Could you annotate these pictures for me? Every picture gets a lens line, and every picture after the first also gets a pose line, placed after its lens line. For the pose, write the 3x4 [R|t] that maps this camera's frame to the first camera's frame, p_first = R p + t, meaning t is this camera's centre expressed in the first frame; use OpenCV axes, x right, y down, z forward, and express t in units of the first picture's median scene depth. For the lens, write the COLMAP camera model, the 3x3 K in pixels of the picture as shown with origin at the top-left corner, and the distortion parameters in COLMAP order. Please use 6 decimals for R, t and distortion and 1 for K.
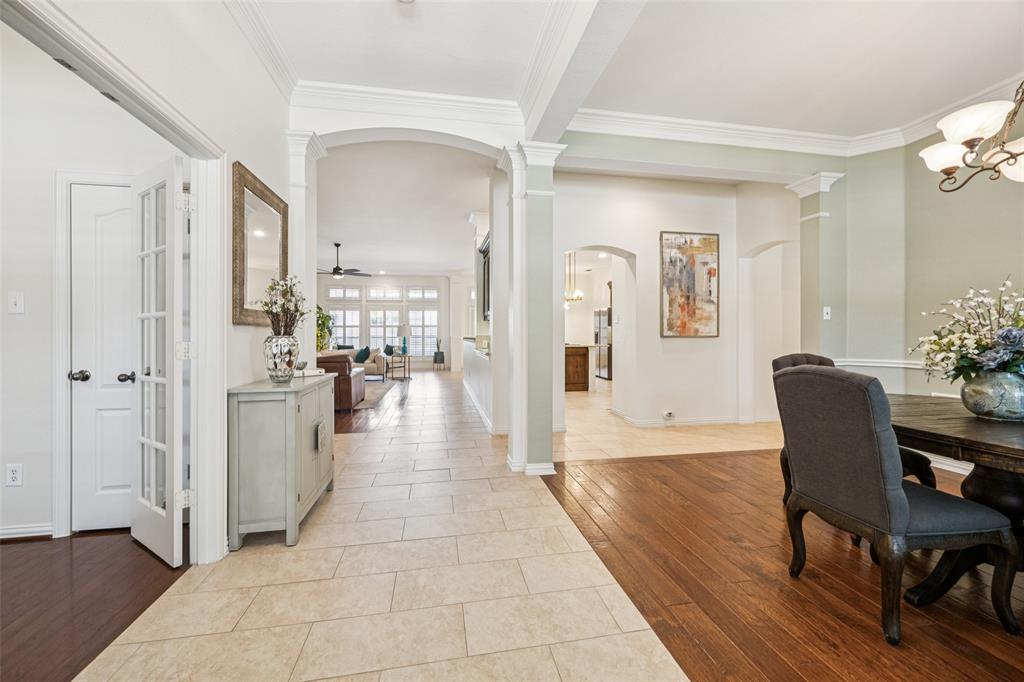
lens RADIAL K [[398.5, 0, 507.1], [0, 398.5, 334.7], [0, 0, 1]] dist [-0.000577, -0.000761]
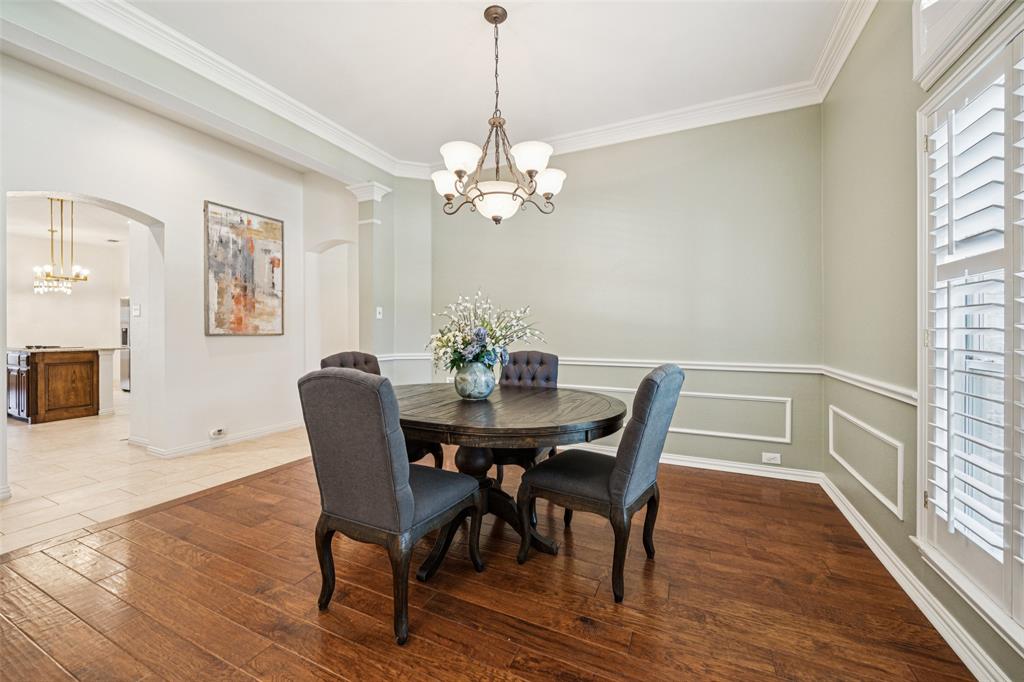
lens RADIAL K [[398.5, 0, 509.6], [0, 398.5, 335.4], [0, 0, 1]] dist [-0.000577, -0.000761]
pose [[0.577591, -0.005301, 0.816309, 0.158718], [-0.000657, 0.999976, 0.006959, -0.000387], [-0.816326, -0.004556, 0.577573, 0.104325]]
